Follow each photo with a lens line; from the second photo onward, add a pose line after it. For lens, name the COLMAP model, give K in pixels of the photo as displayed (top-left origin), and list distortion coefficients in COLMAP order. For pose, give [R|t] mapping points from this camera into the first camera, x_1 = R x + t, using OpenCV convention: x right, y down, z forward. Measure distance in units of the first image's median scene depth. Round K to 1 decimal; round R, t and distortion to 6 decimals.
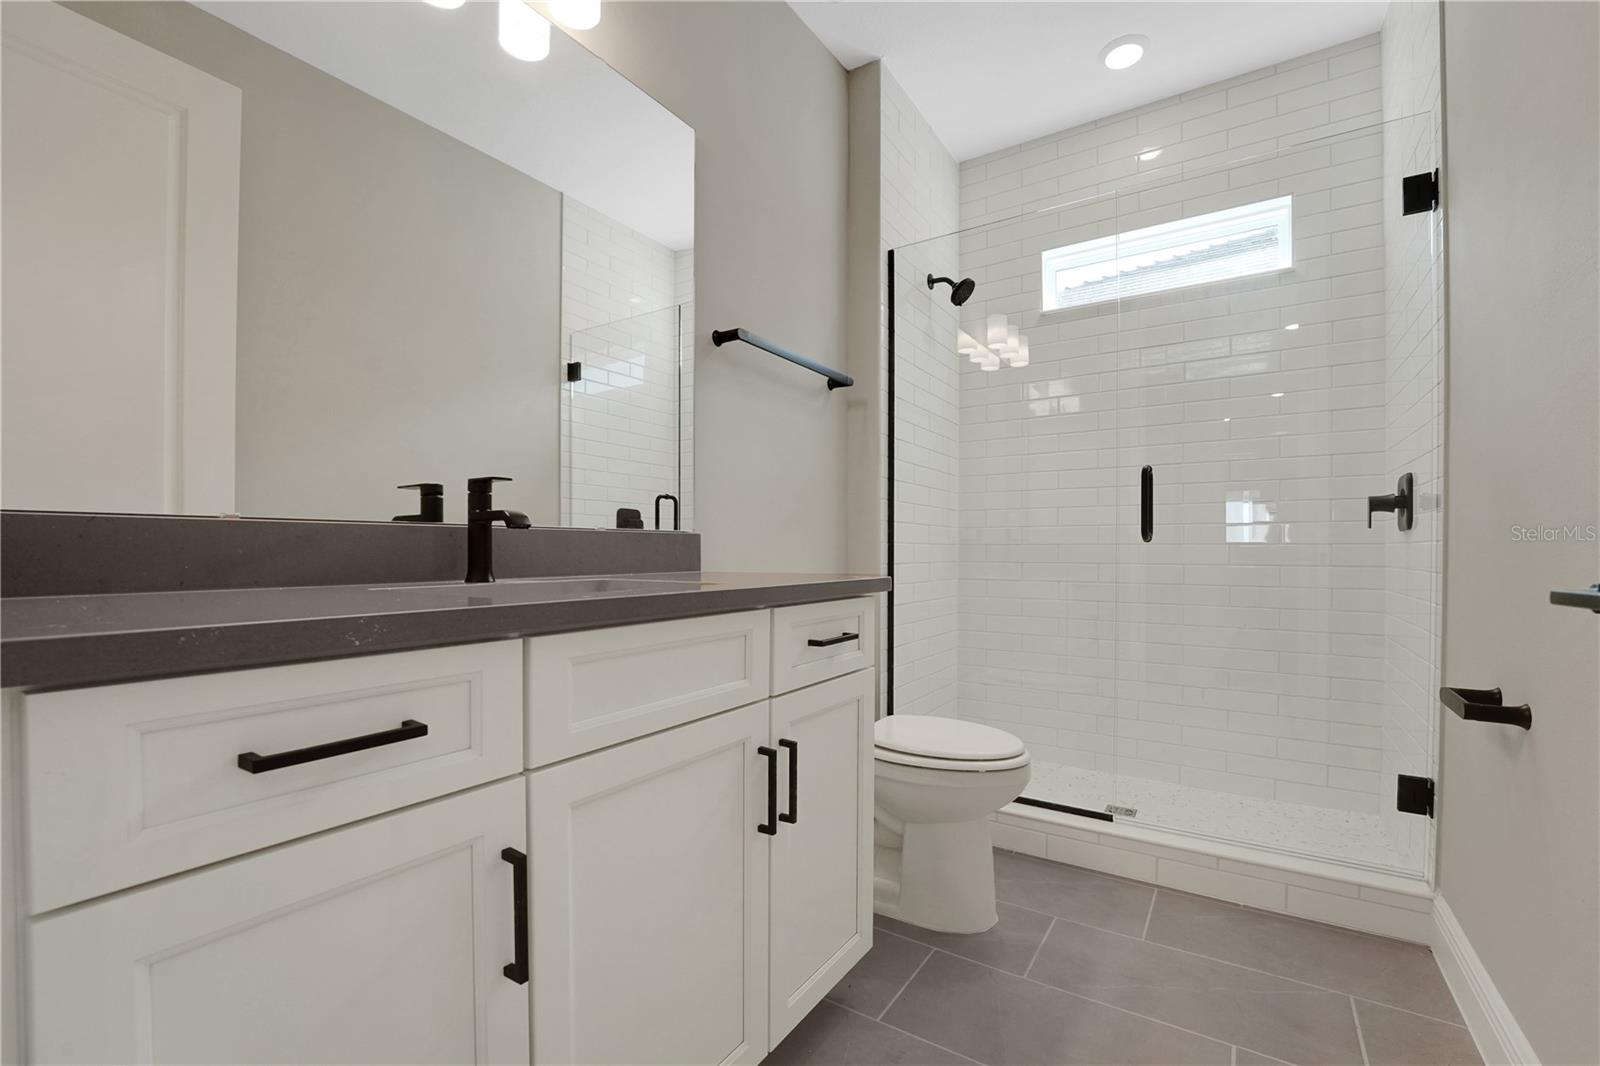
lens RADIAL K [[686.2, 0, 805.2], [0, 686.2, 538.3], [0, 0, 1]] dist [-0.027236, 0.002784]
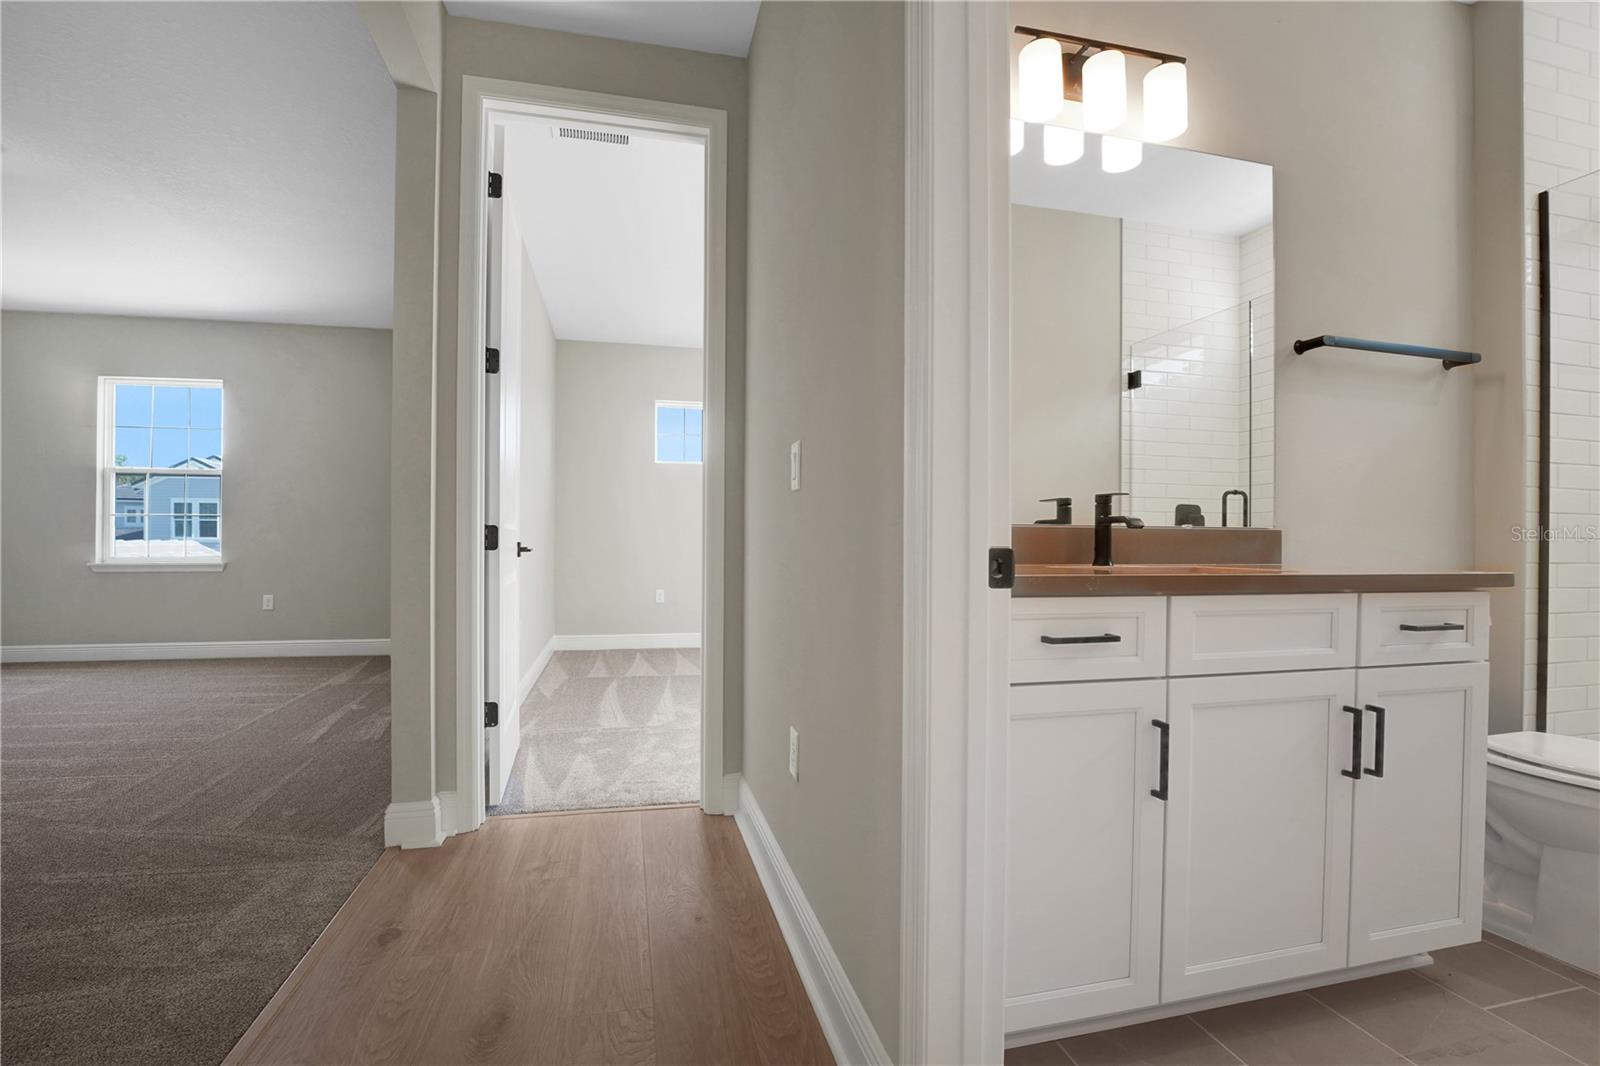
lens RADIAL K [[686.2, 0, 791.5], [0, 686.2, 546.4], [0, 0, 1]] dist [-0.027236, 0.002784]
pose [[0.724133, 0.007558, -0.689619, 0.028549], [0.005313, 0.999849, 0.016538, -0.002833], [0.689639, -0.015639, 0.723984, -0.344959]]
